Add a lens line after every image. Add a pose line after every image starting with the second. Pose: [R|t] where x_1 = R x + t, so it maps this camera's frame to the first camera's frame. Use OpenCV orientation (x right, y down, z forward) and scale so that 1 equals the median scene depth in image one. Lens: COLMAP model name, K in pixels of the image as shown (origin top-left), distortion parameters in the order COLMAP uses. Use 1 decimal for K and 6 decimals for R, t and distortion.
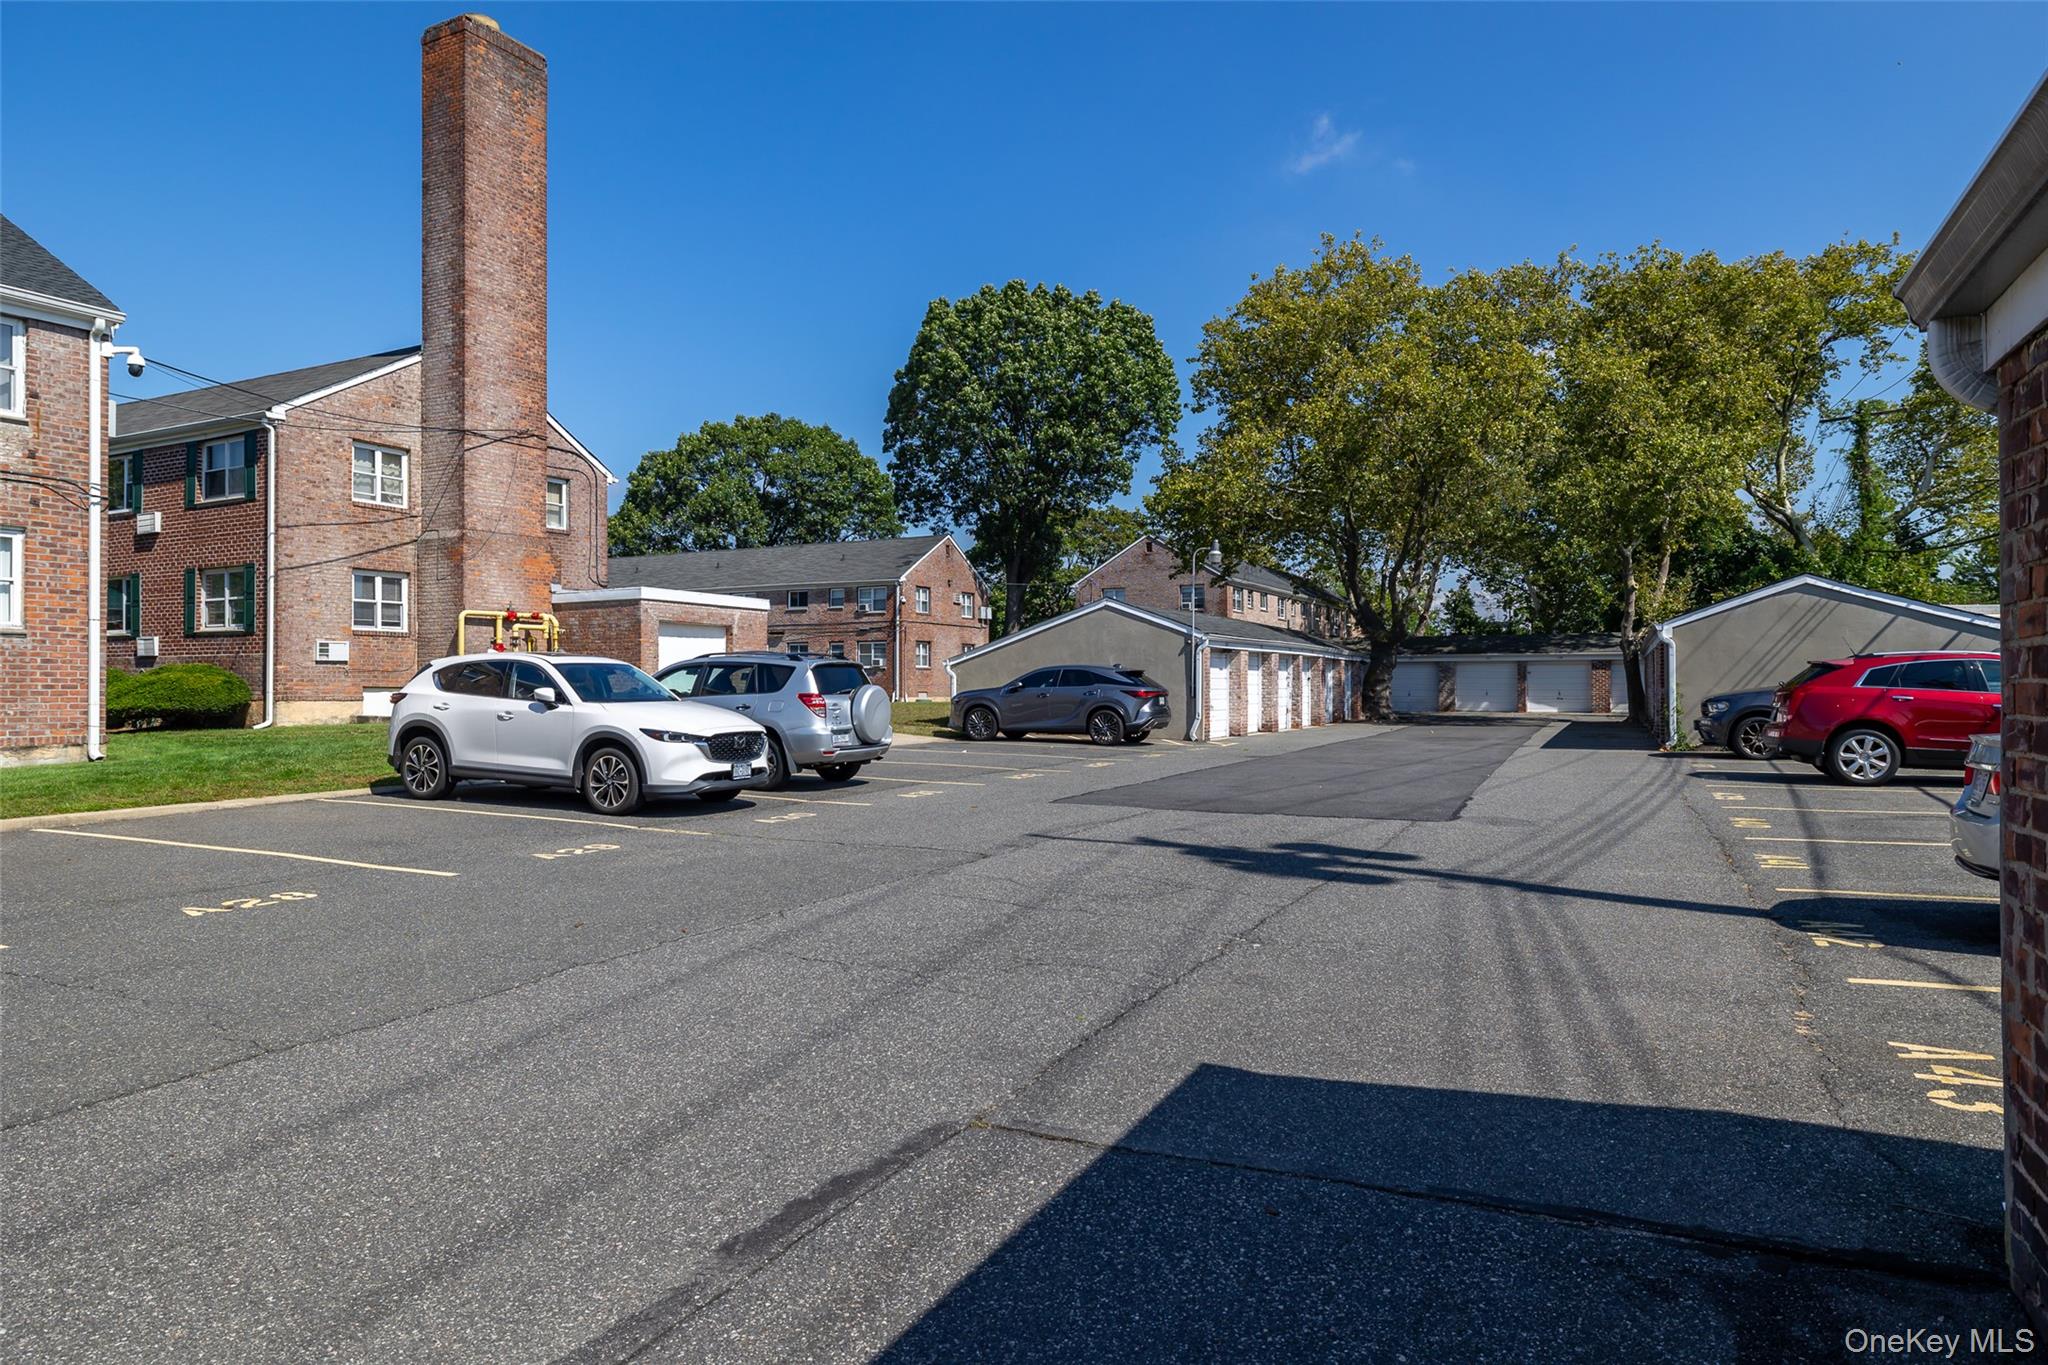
lens RADIAL K [[1198.8, 0, 1019.5], [0, 1198.8, 683.2], [0, 0, 1]] dist [-0.001066, 0.000123]
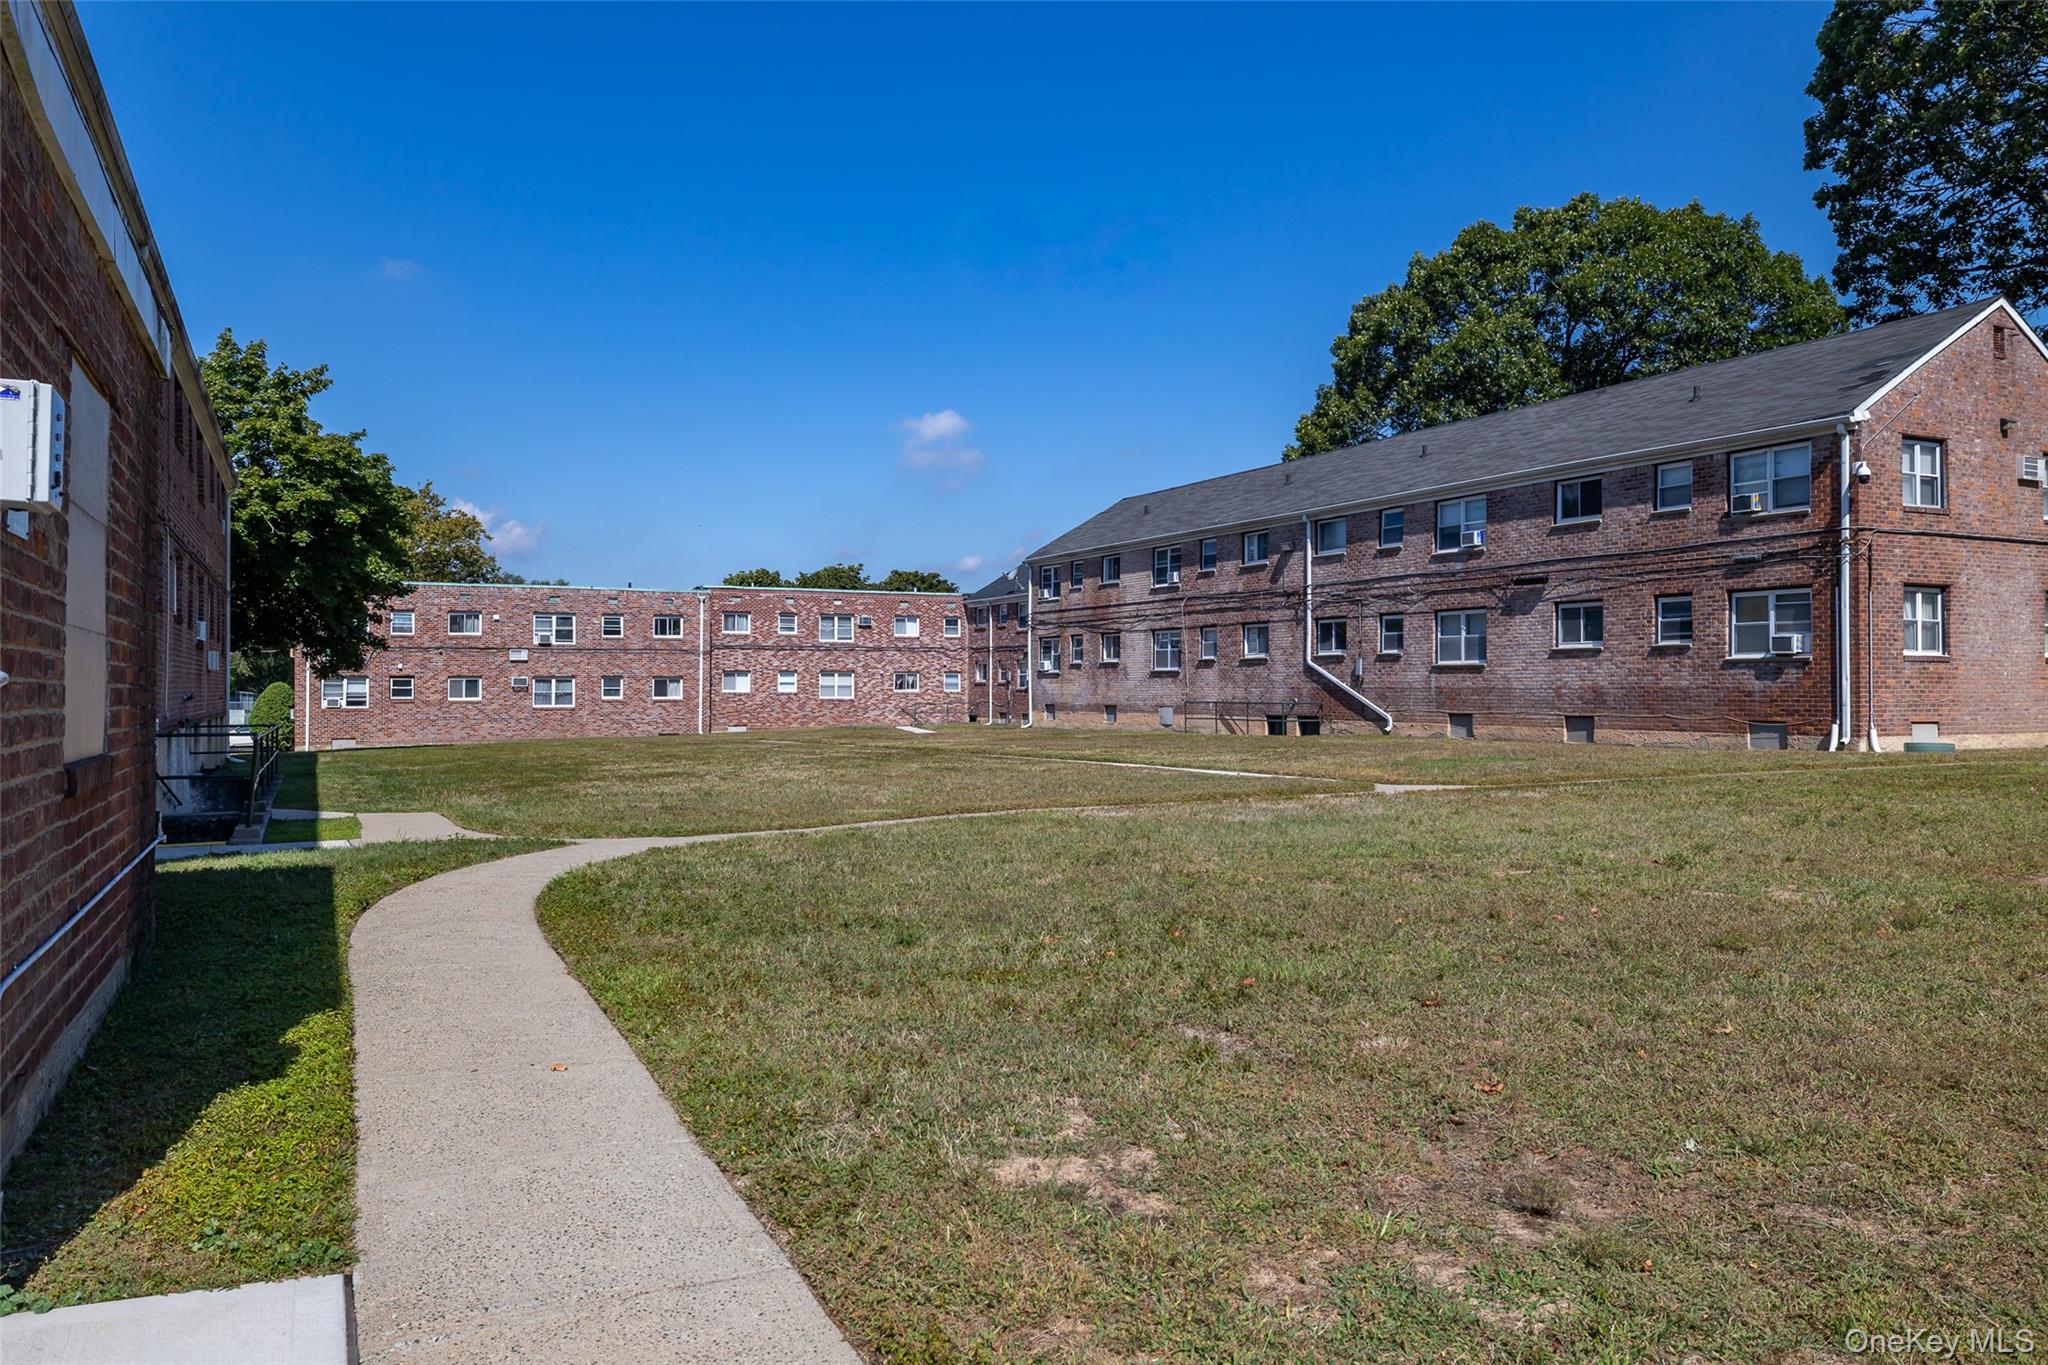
lens RADIAL K [[1411.3, 0, 1016.5], [0, 1411.3, 671.8], [0, 0, 1]] dist [-0.020963, -0.000643]
pose [[0.799610, -0.007658, -0.600471, -0.045746], [0.002630, 0.999954, -0.009250, -0.004876], [0.600514, 0.005818, 0.799593, 0.487319]]
